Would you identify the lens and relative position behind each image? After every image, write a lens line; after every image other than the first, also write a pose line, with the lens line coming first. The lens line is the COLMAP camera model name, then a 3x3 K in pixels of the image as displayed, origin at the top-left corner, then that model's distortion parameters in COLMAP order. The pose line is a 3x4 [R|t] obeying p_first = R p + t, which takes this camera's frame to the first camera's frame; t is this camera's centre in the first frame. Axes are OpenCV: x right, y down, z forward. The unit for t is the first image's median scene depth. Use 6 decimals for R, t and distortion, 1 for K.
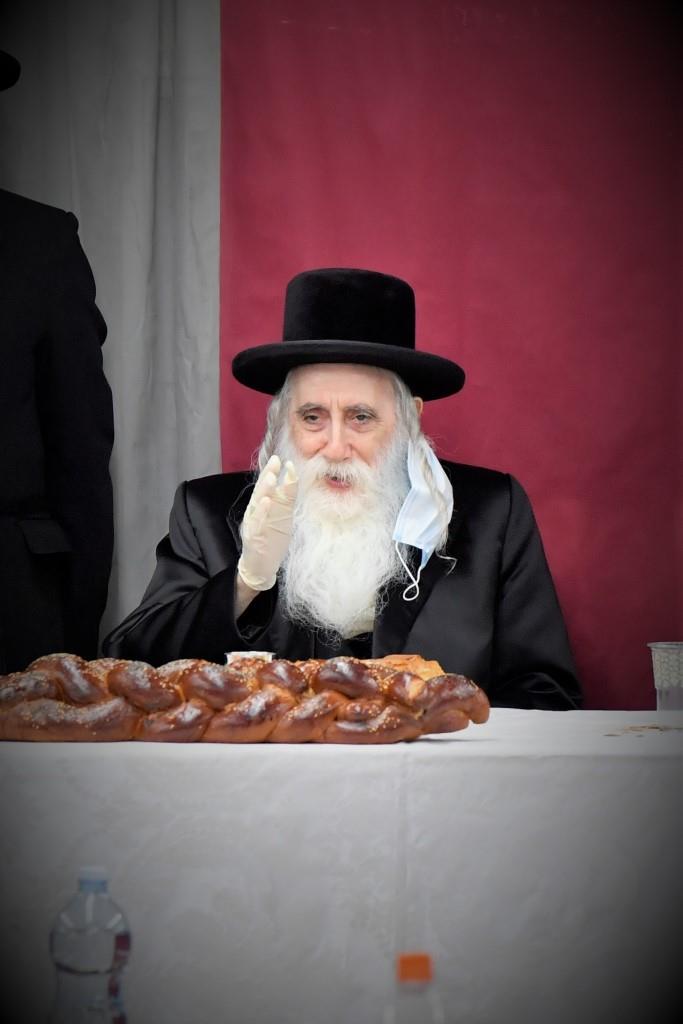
lens RADIAL K [[3373.9, 0, 341.5], [0, 3373.9, 512.0], [0, 0, 1]] dist [0.128239, 0.345050]
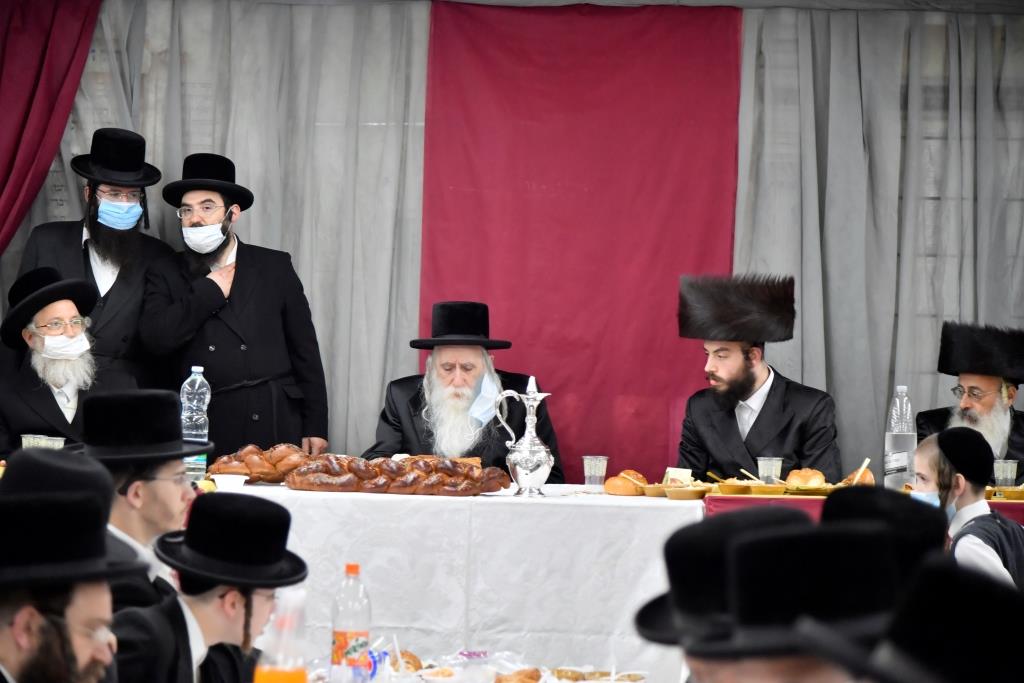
lens RADIAL K [[2920.6, 0, 512.0], [0, 2920.6, 341.5], [0, 0, 1]] dist [0.034058, 0.714486]
pose [[0.998137, 0.031018, 0.052549, -0.063855], [-0.031758, 0.999407, 0.013317, -0.065911], [-0.052104, -0.014961, 0.998530, -1.013048]]
